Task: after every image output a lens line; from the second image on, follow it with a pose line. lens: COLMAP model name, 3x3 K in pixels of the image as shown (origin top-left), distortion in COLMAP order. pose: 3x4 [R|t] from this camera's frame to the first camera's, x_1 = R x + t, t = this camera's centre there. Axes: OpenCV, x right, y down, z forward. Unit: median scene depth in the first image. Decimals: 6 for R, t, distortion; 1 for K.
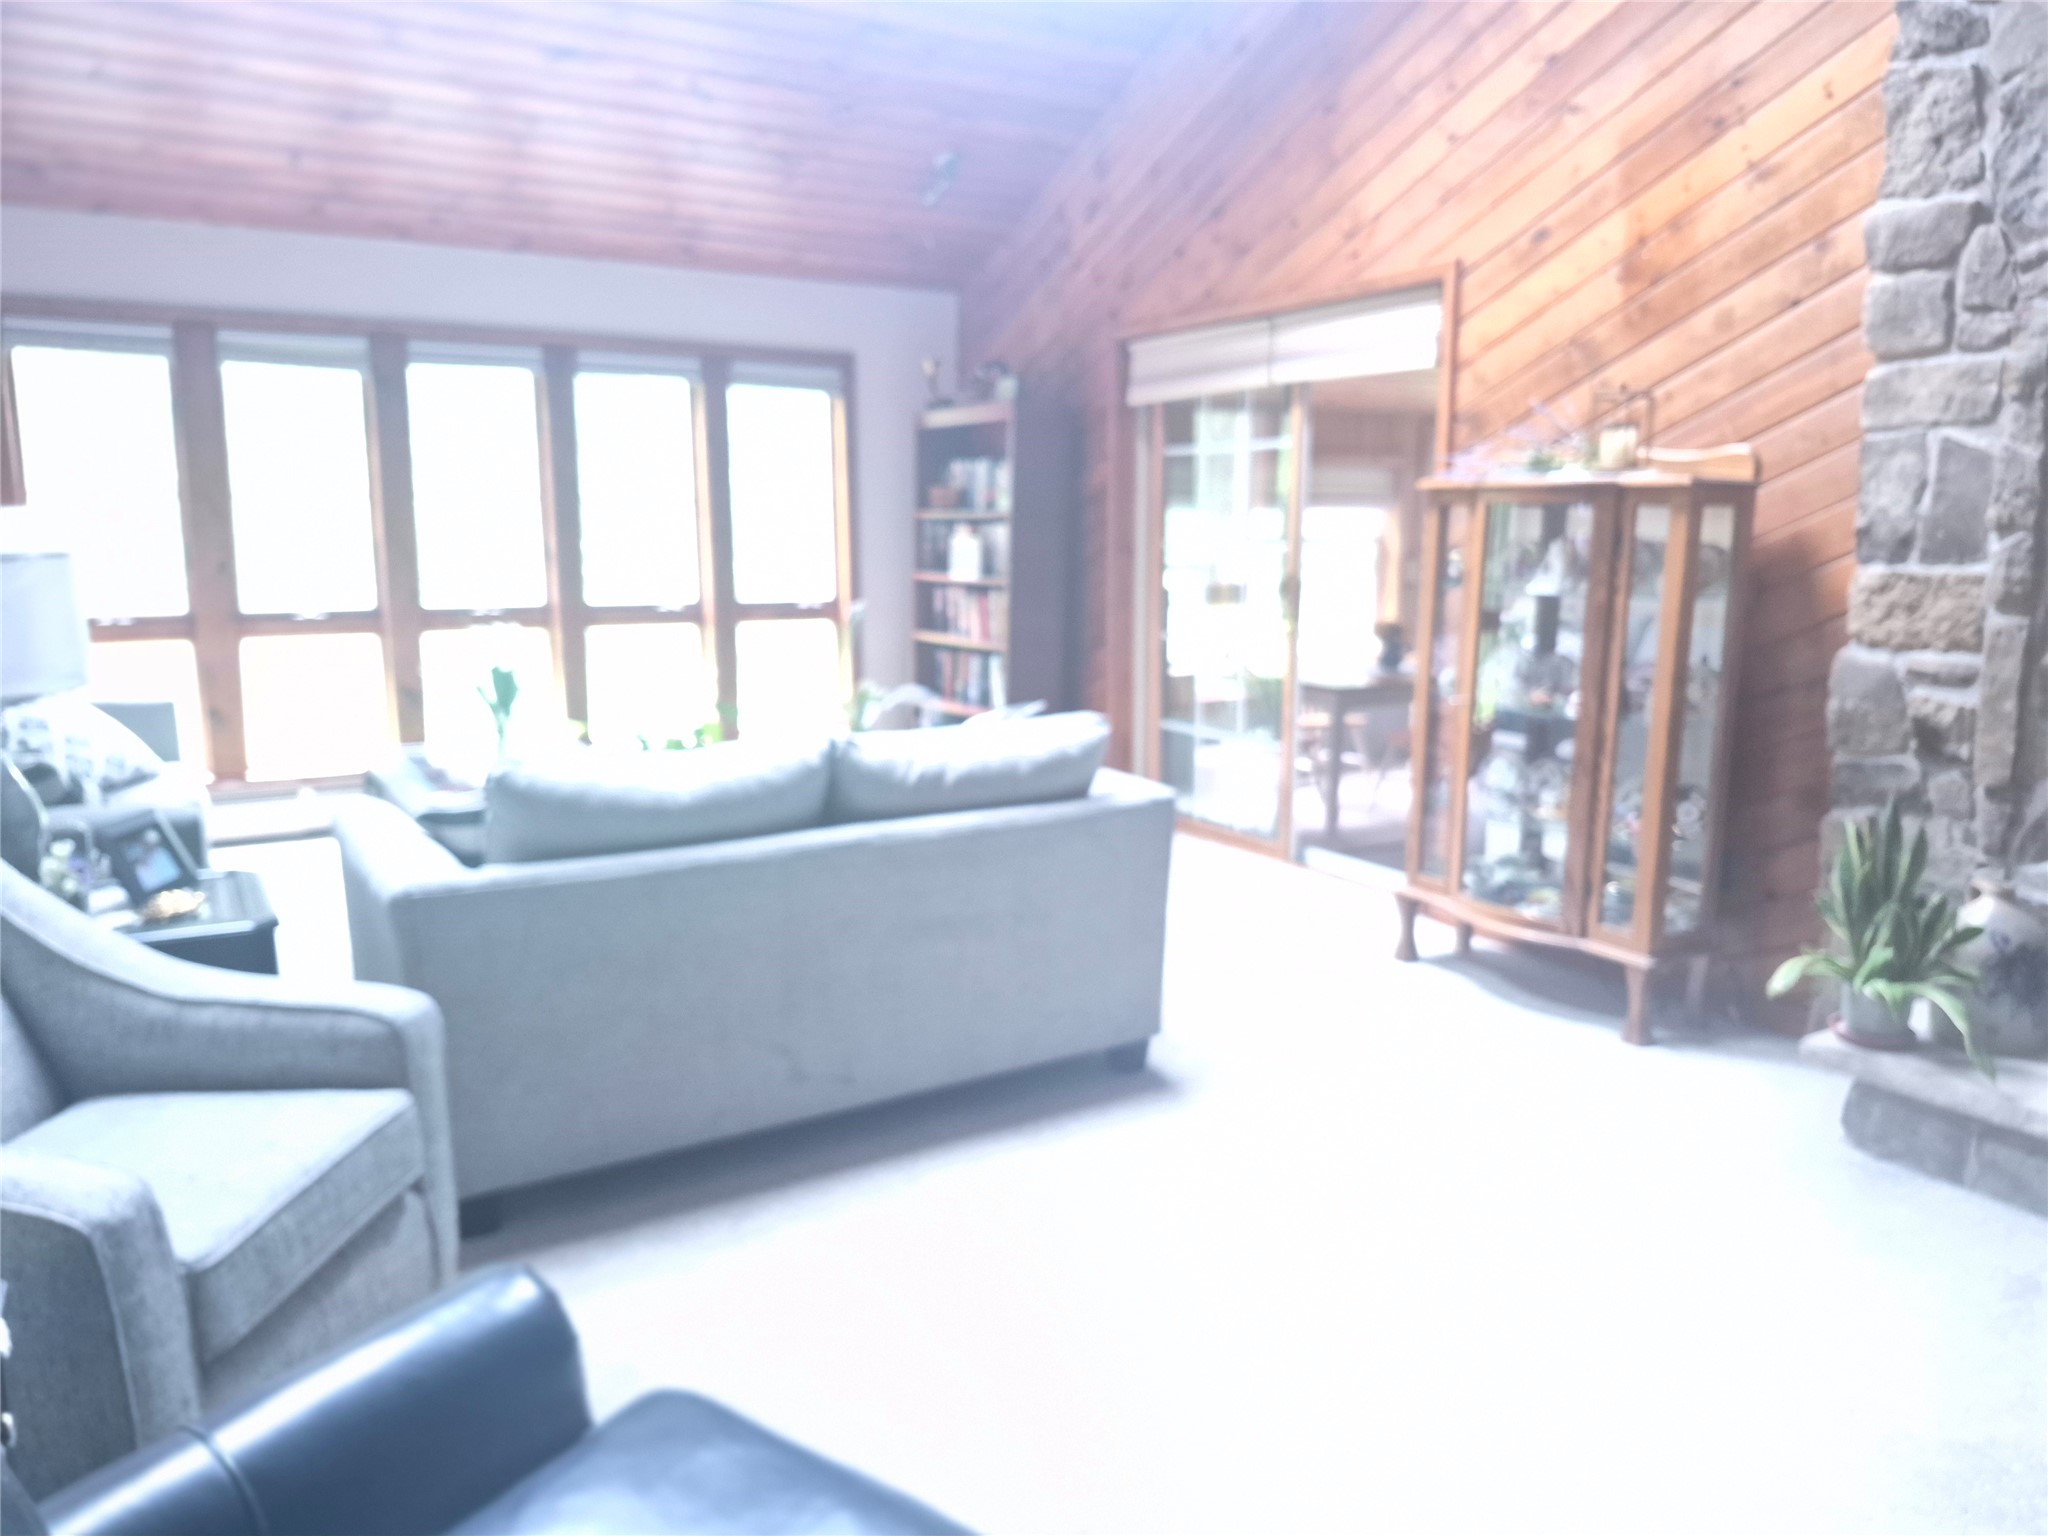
lens RADIAL K [[1459.0, 0, 1035.1], [0, 1459.0, 769.5], [0, 0, 1]] dist [0.025270, -0.044571]
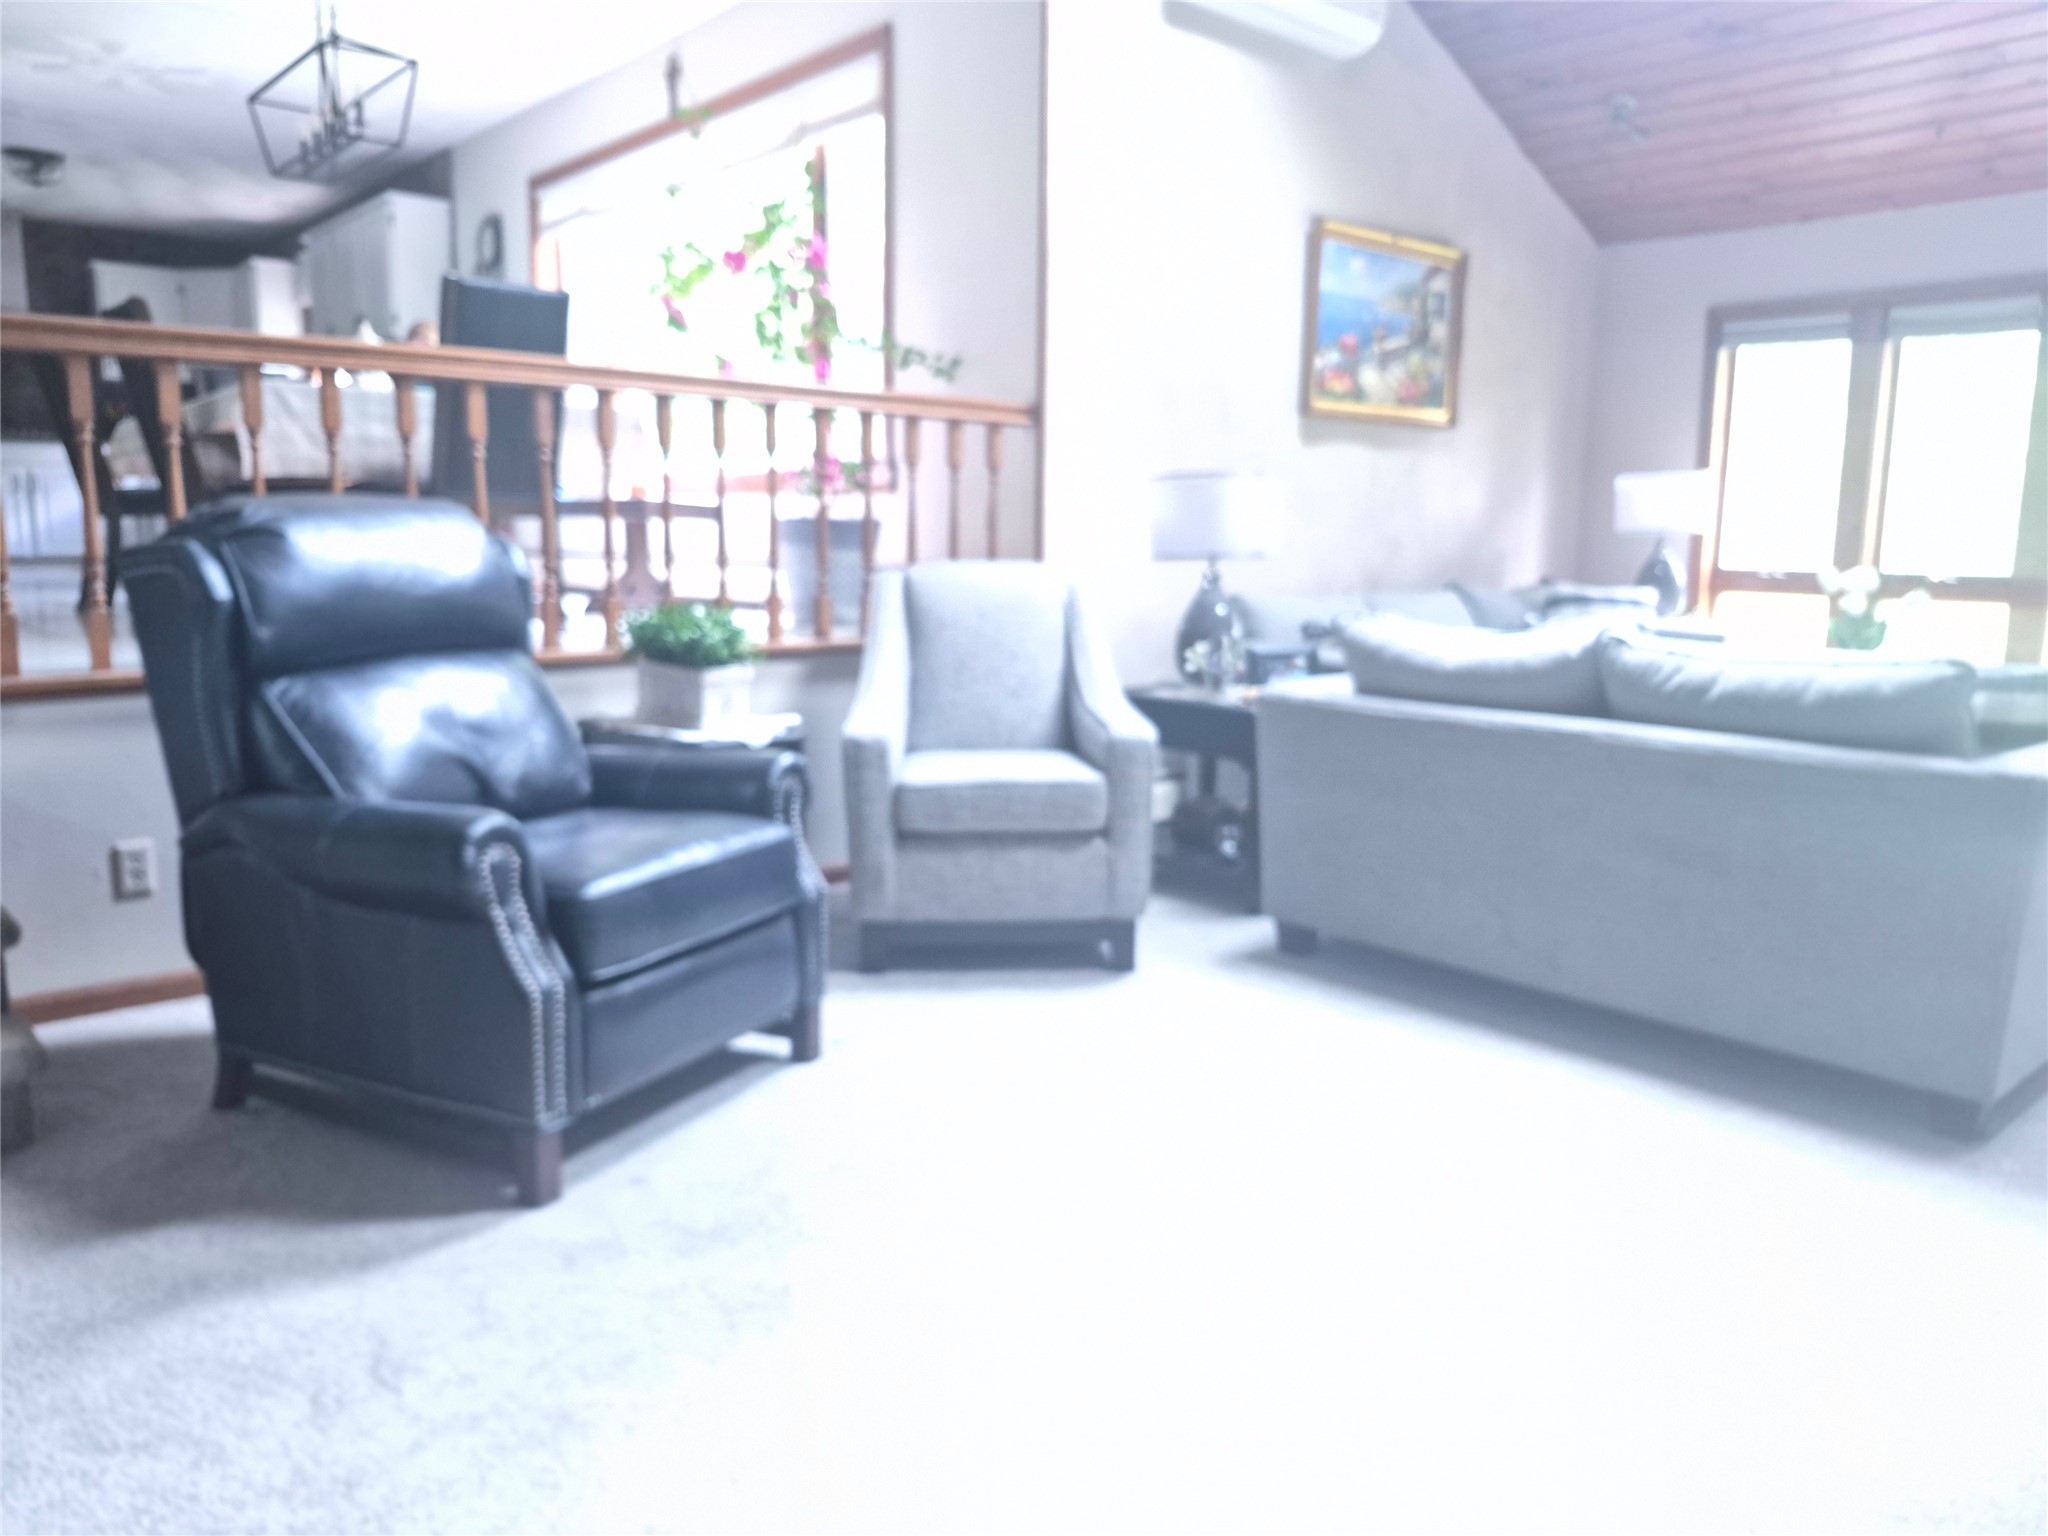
lens RADIAL K [[1459.0, 0, 1011.4], [0, 1459.0, 786.1], [0, 0, 1]] dist [0.025270, -0.044571]
pose [[0.143752, 0.160411, -0.976526, 0.494073], [-0.167961, 0.976414, 0.135667, 0.008101], [0.975256, 0.144516, 0.167305, 0.254073]]
